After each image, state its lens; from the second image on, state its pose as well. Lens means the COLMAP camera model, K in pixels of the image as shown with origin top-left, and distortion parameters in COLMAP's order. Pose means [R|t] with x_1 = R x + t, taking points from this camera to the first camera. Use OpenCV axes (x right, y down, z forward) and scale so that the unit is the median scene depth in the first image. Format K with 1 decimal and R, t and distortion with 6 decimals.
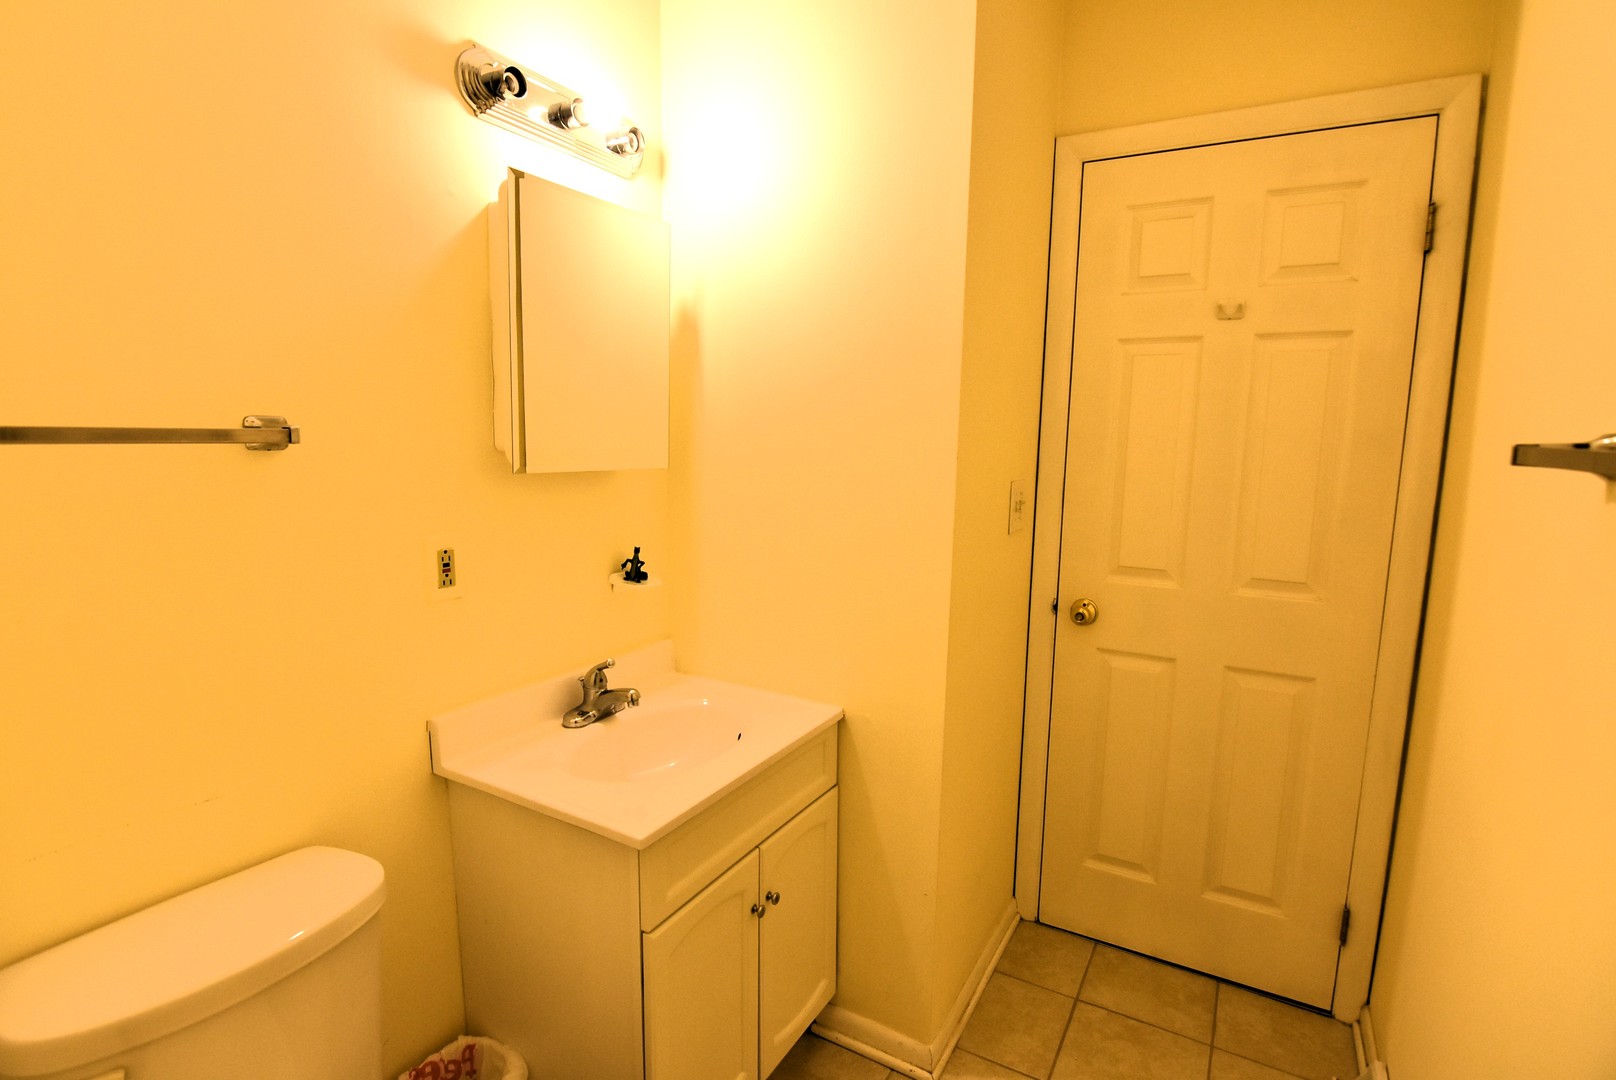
lens RADIAL K [[786.7, 0, 806.5], [0, 786.7, 543.6], [0, 0, 1]] dist [-0.007791, -0.009952]
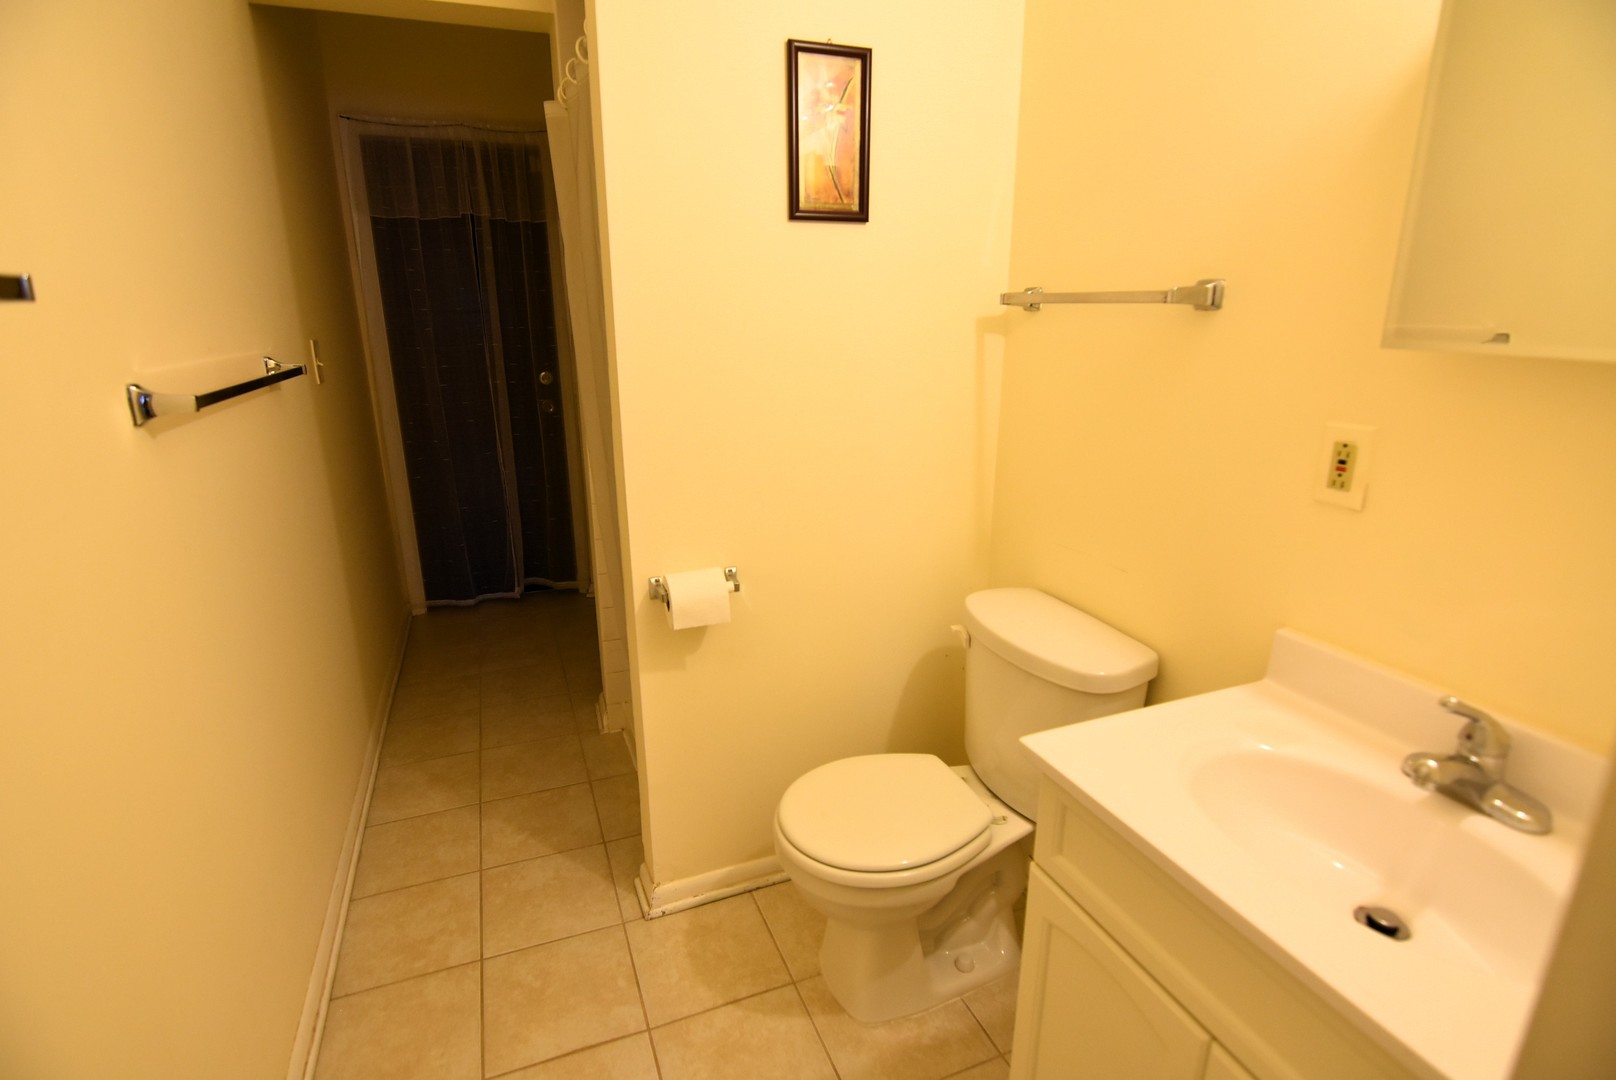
lens RADIAL K [[786.7, 0, 814.4], [0, 786.7, 540.6], [0, 0, 1]] dist [-0.007791, -0.009952]
pose [[-0.623160, 0.205122, -0.754716, 0.488648], [-0.112829, 0.931321, 0.346282, -0.112857], [0.773913, 0.300943, -0.557218, 1.052793]]
